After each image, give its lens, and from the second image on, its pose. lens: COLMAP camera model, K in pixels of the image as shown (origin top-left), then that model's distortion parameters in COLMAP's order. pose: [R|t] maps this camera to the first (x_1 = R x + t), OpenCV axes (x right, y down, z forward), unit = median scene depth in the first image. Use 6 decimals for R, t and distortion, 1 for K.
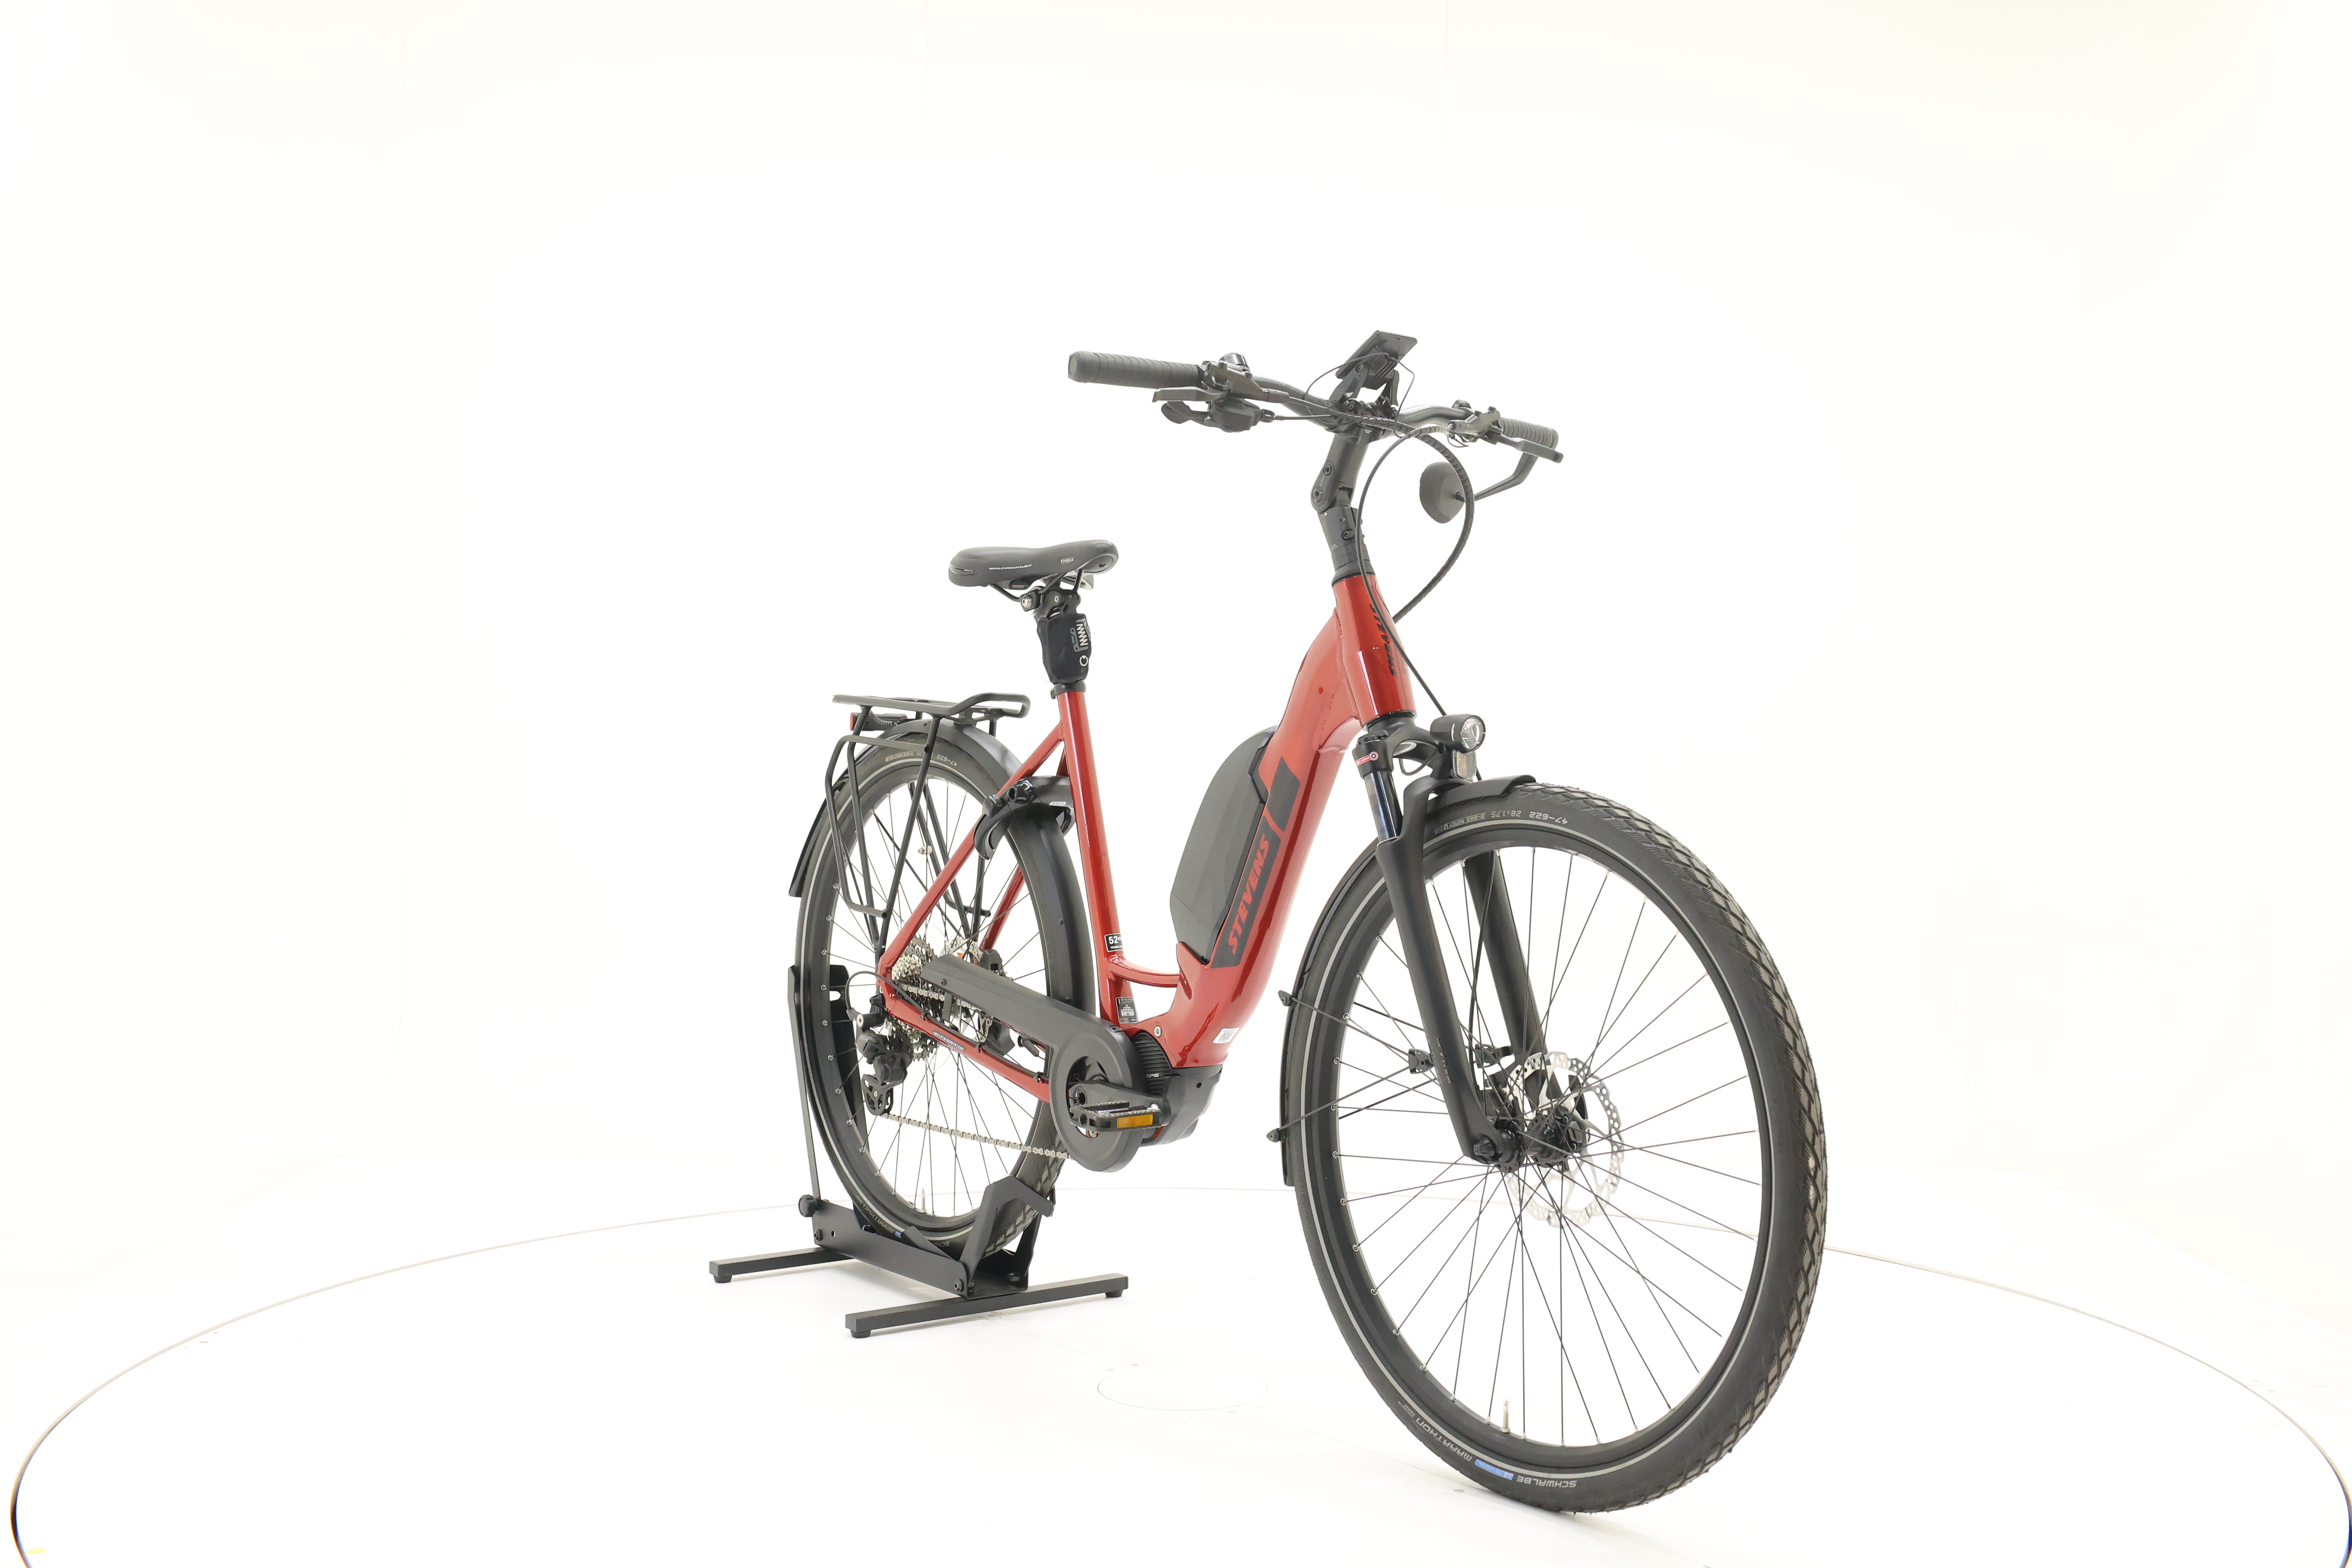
lens RADIAL K [[2529.6, 0, 1177.2], [0, 2529.6, 788.3], [0, 0, 1]] dist [-0.011295, 0.000000]
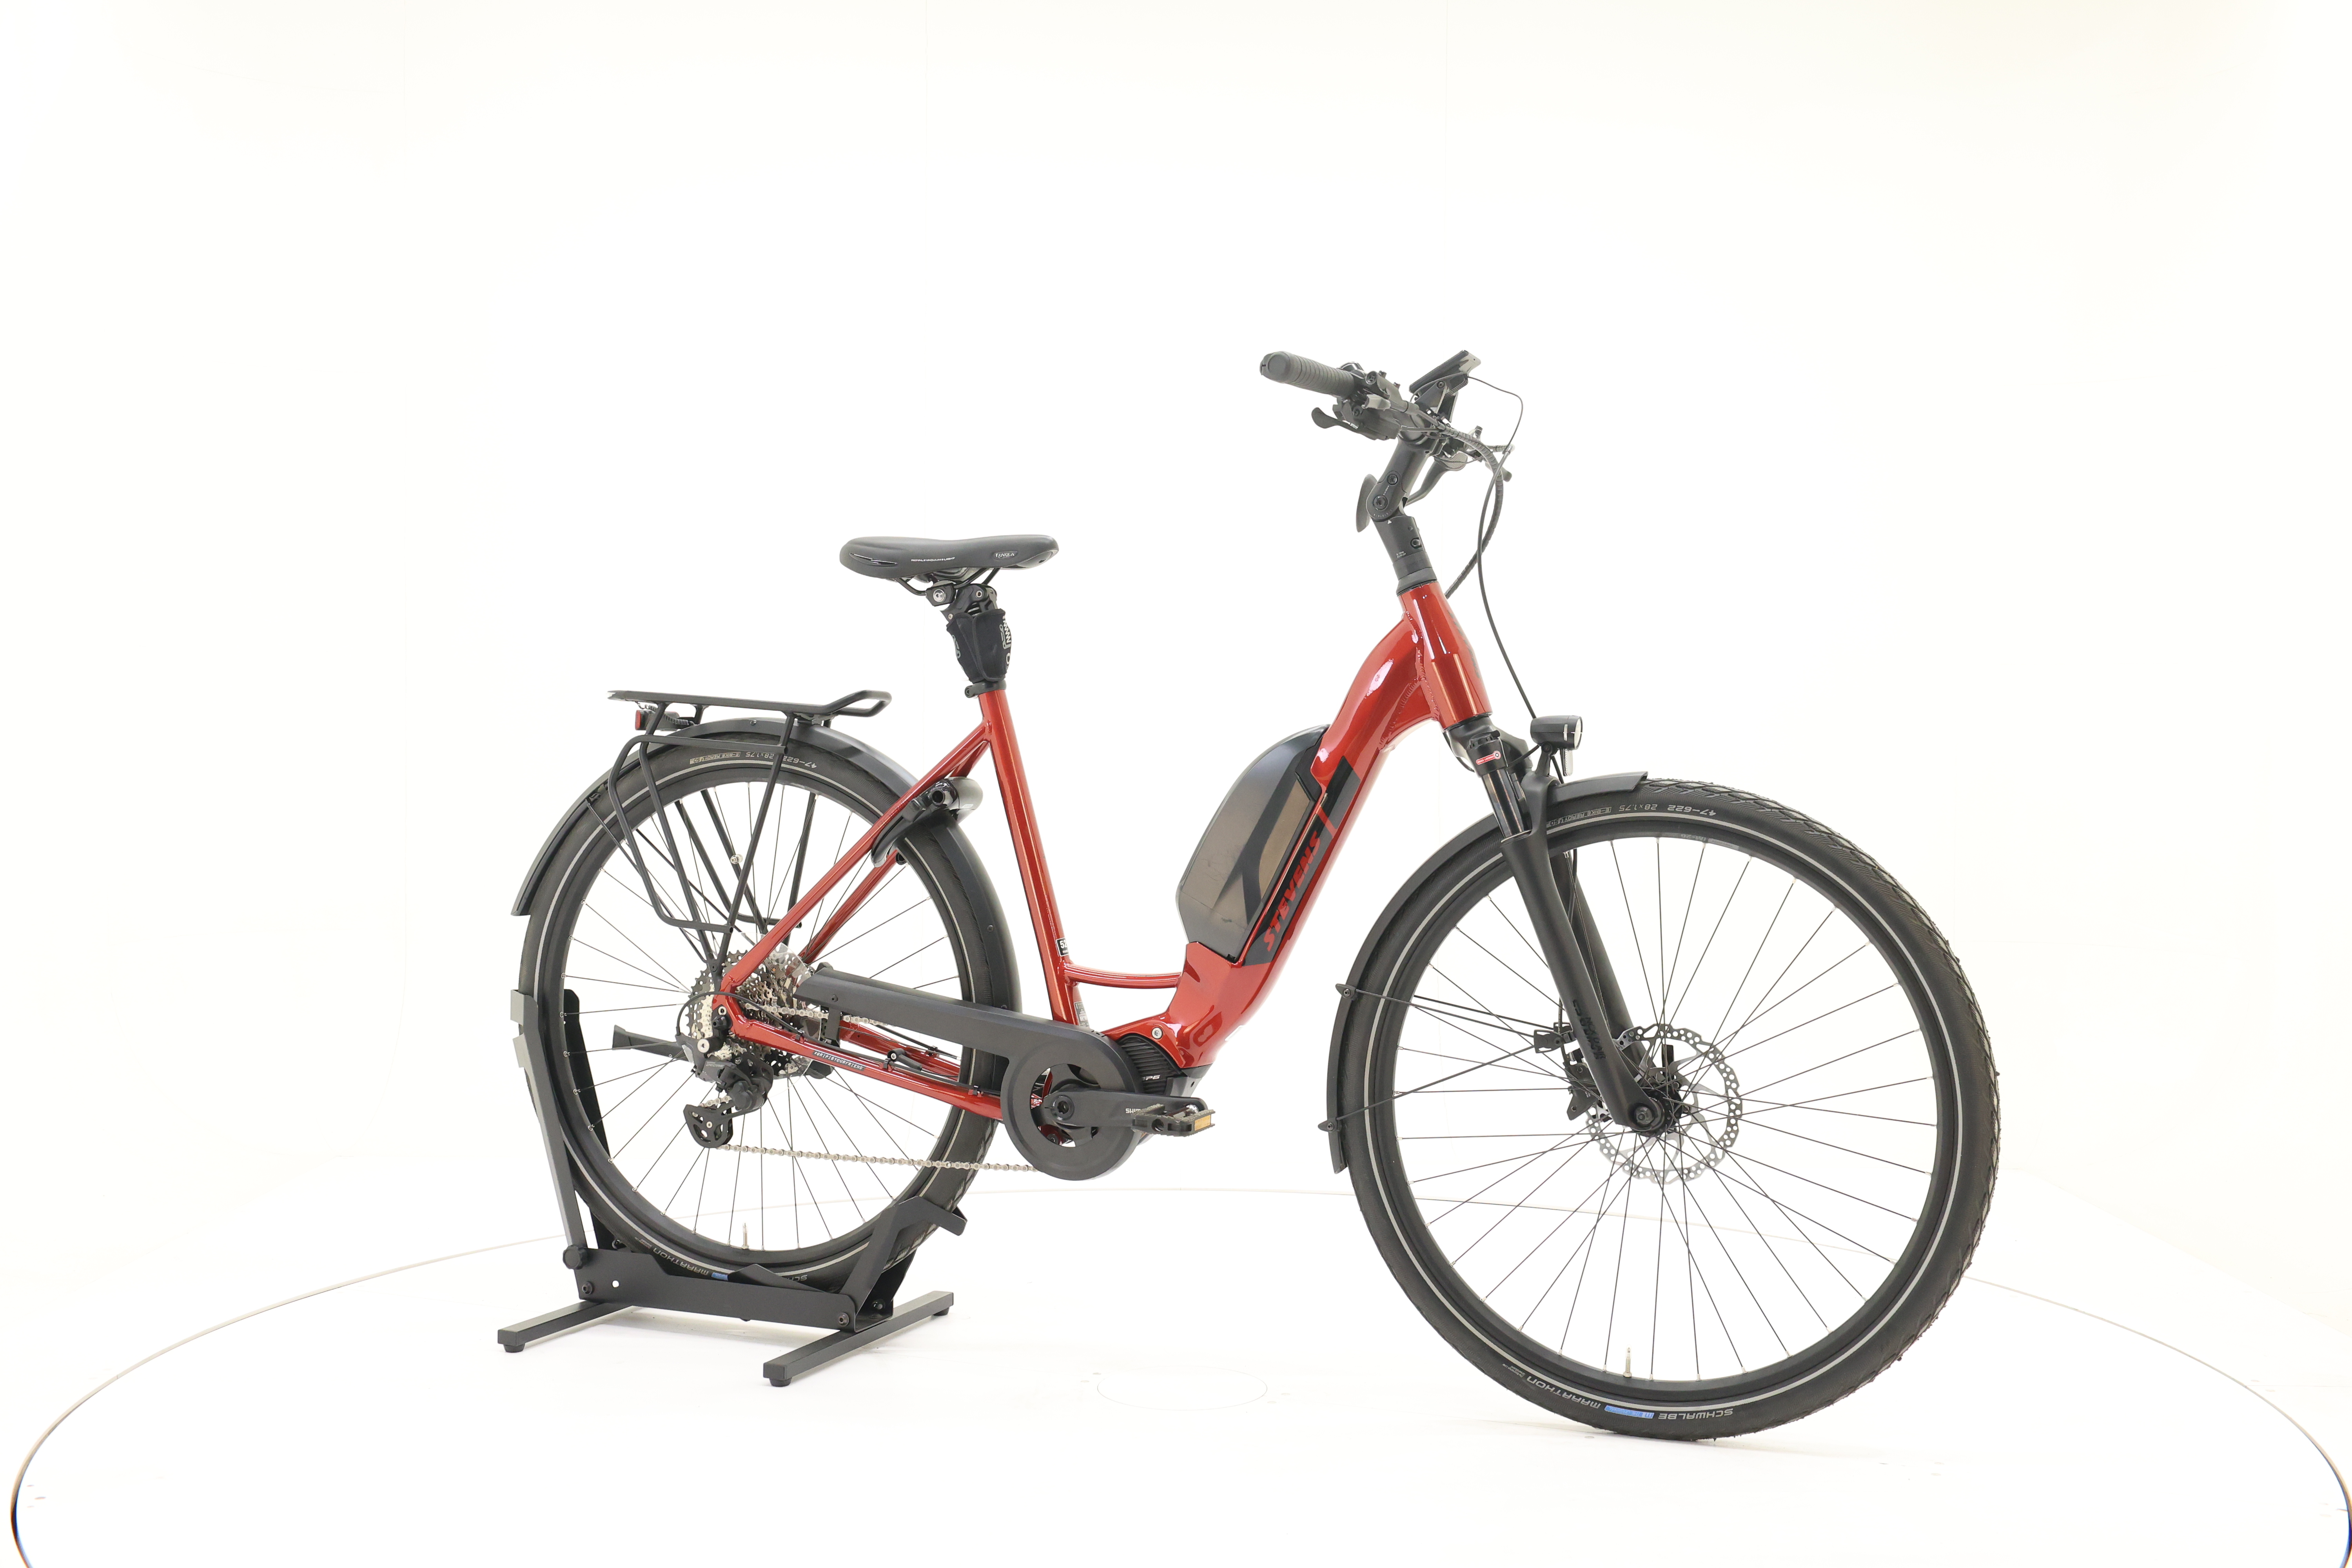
lens RADIAL K [[2529.6, 0, 1180.2], [0, 2529.6, 778.1], [0, 0, 1]] dist [-0.011295, 0.000000]
pose [[0.863001, -0.010344, 0.505097, -0.542602], [0.011254, 0.999936, 0.001250, -0.005638], [-0.505077, 0.004606, 0.863062, 0.147454]]
